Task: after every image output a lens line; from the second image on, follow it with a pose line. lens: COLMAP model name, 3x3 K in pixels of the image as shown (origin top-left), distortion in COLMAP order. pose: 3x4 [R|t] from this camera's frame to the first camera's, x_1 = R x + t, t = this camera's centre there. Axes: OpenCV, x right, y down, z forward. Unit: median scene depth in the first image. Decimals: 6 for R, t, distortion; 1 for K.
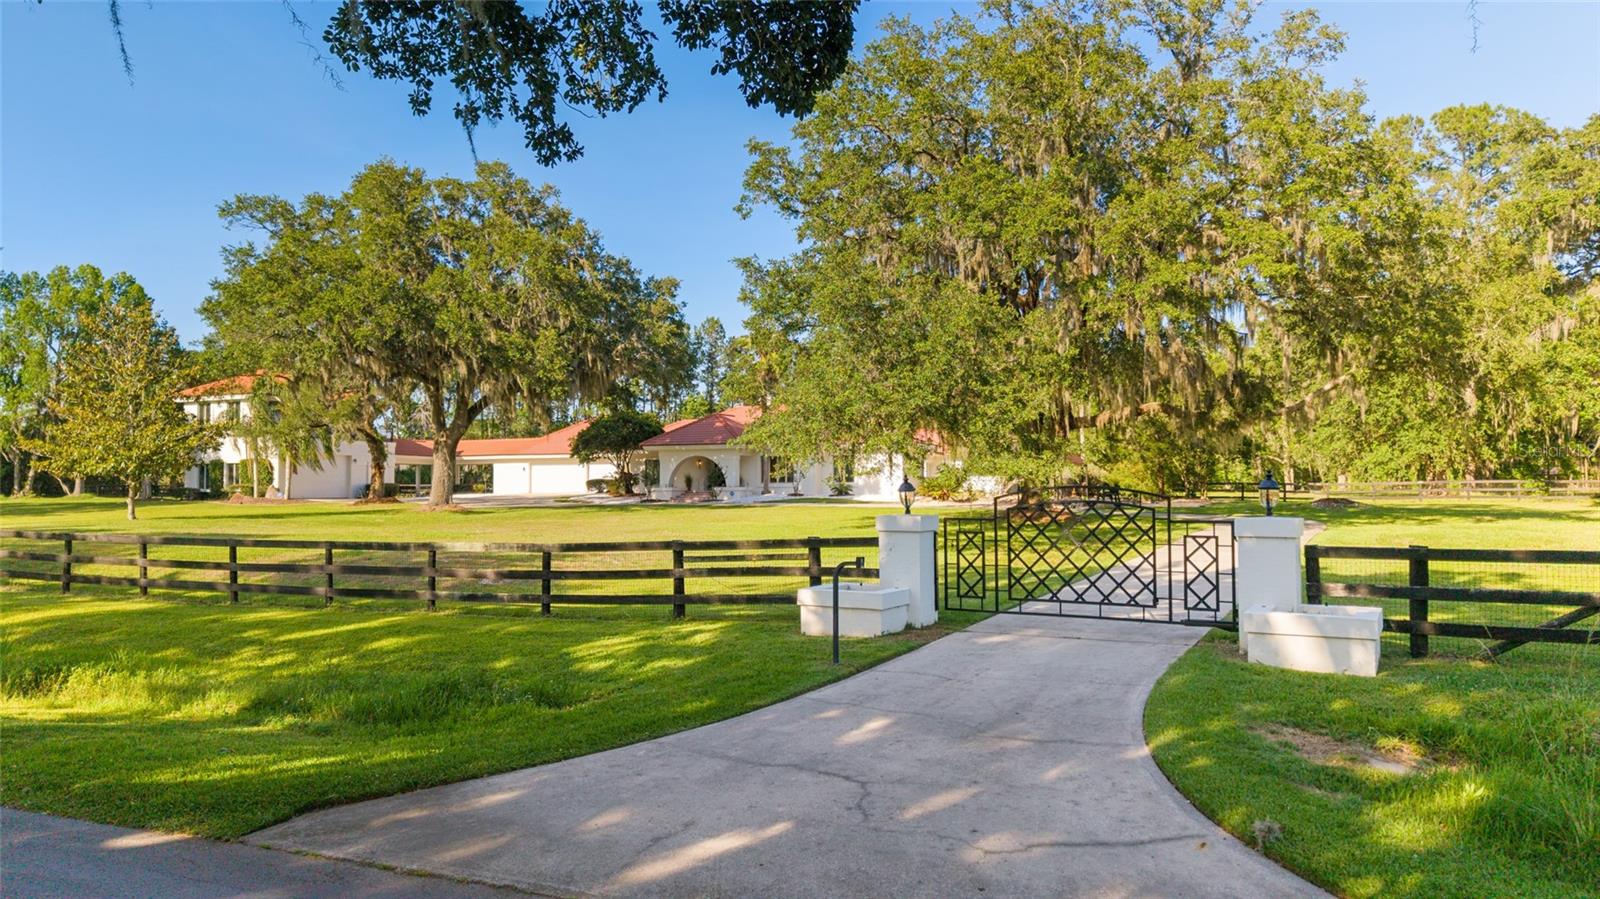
lens RADIAL K [[1082.7, 0, 793.6], [0, 1082.7, 456.0], [0, 0, 1]] dist [0.001737, 0.004746]
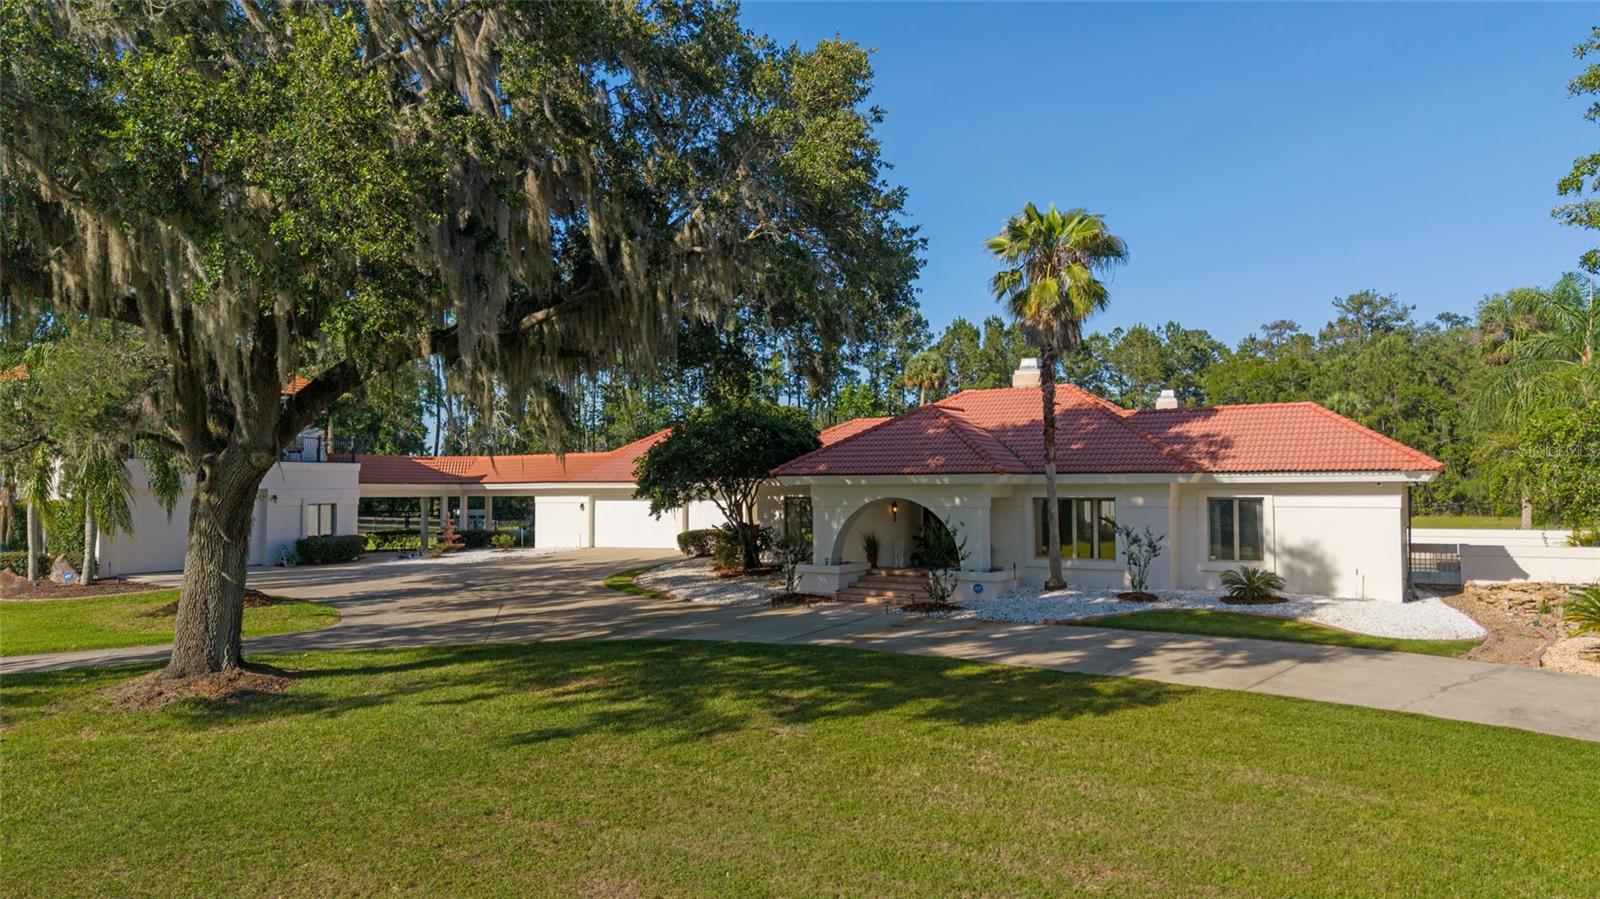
lens RADIAL K [[1082.7, 0, 793.6], [0, 1082.7, 456.0], [0, 0, 1]] dist [0.001737, 0.004746]
pose [[0.990606, -0.005669, -0.136631, -0.065018], [0.006154, 0.999976, 0.003121, -0.018806], [0.136610, -0.003933, 0.990617, 0.512993]]
